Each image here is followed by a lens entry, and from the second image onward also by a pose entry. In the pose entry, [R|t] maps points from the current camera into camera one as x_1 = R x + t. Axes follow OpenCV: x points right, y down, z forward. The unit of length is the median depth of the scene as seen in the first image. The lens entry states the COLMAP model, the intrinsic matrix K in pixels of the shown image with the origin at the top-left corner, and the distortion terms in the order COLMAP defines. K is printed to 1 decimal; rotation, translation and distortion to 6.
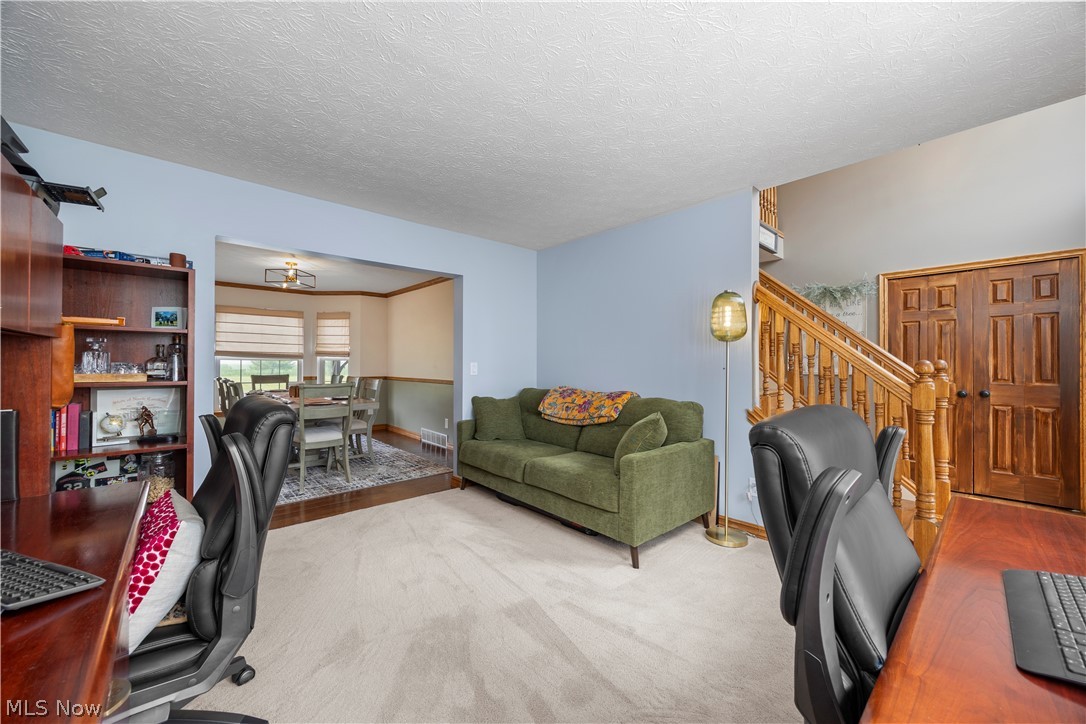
lens RADIAL K [[419.3, 0, 542.8], [0, 419.3, 366.4], [0, 0, 1]] dist [-0.000585, -0.000095]
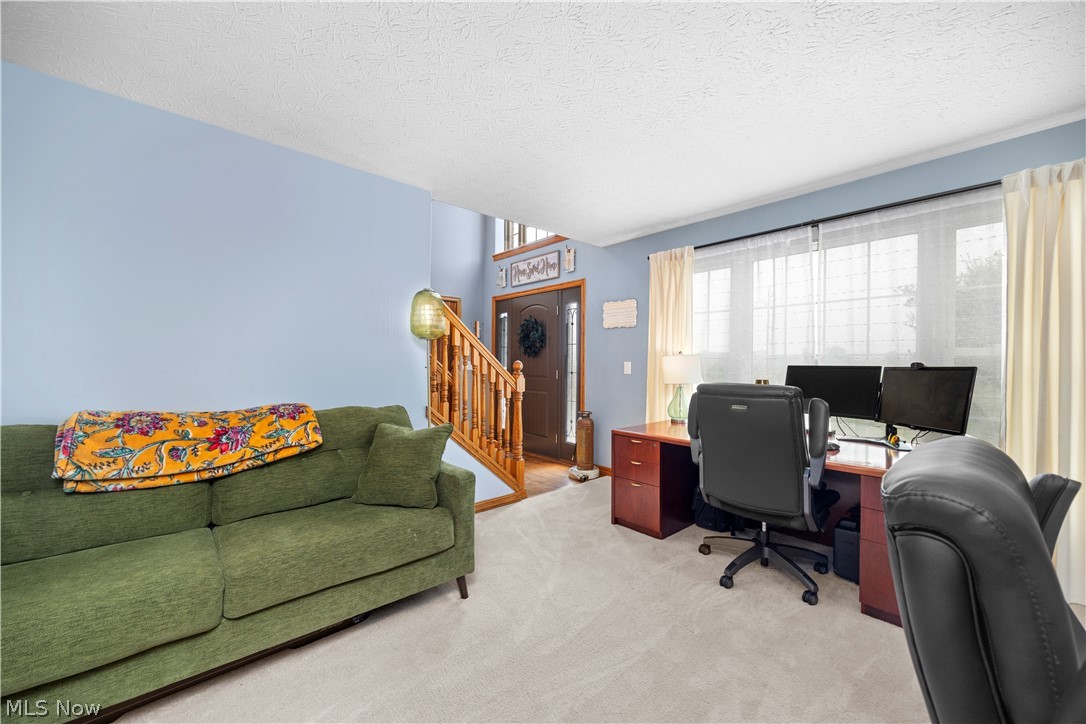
lens RADIAL K [[419.3, 0, 545.1], [0, 419.3, 361.8], [0, 0, 1]] dist [-0.000585, -0.000095]
pose [[0.030737, -0.001368, 0.999527, -0.456487], [0.003347, 0.999994, 0.001266, -0.007950], [-0.999522, 0.003306, 0.030742, 0.574598]]
